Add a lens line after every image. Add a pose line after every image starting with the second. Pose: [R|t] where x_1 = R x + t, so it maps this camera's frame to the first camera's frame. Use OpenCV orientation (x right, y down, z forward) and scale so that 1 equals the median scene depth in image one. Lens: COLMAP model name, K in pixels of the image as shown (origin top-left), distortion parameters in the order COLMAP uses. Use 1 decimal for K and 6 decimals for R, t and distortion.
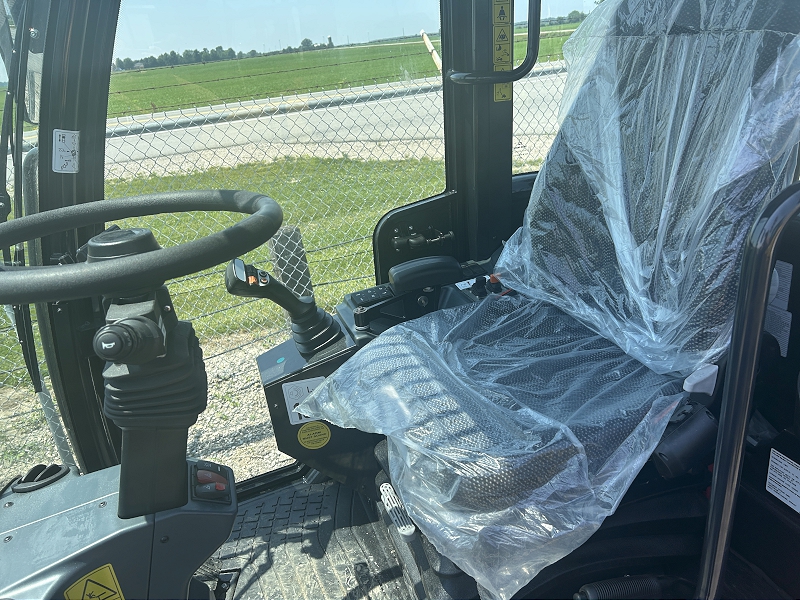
lens RADIAL K [[602.5, 0, 397.0], [0, 602.5, 314.8], [0, 0, 1]] dist [0.010909, -0.001552]
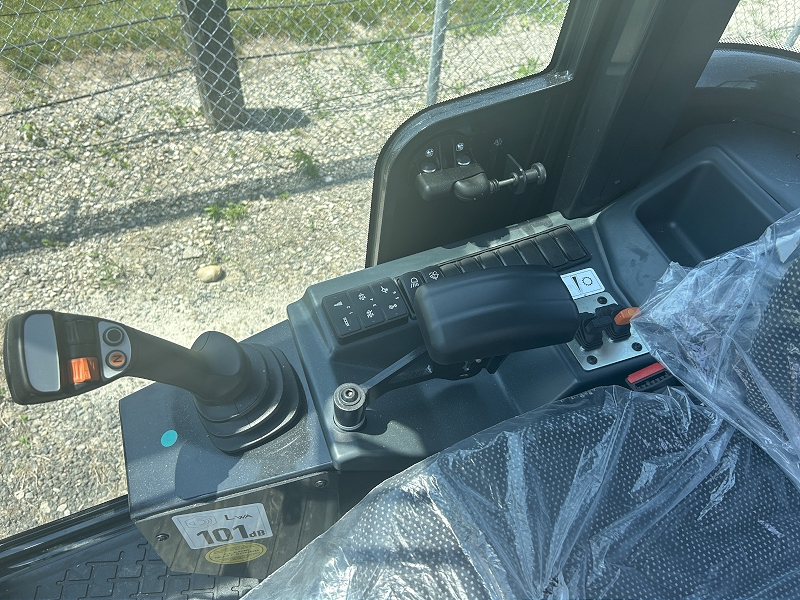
lens RADIAL K [[602.5, 0, 397.0], [0, 602.5, 314.8], [0, 0, 1]] dist [0.010909, -0.001552]
pose [[0.983691, 0.080304, 0.160944, -0.034498], [-0.145245, 0.882439, 0.447443, -0.089498], [-0.106091, -0.463522, 0.879711, 0.208250]]
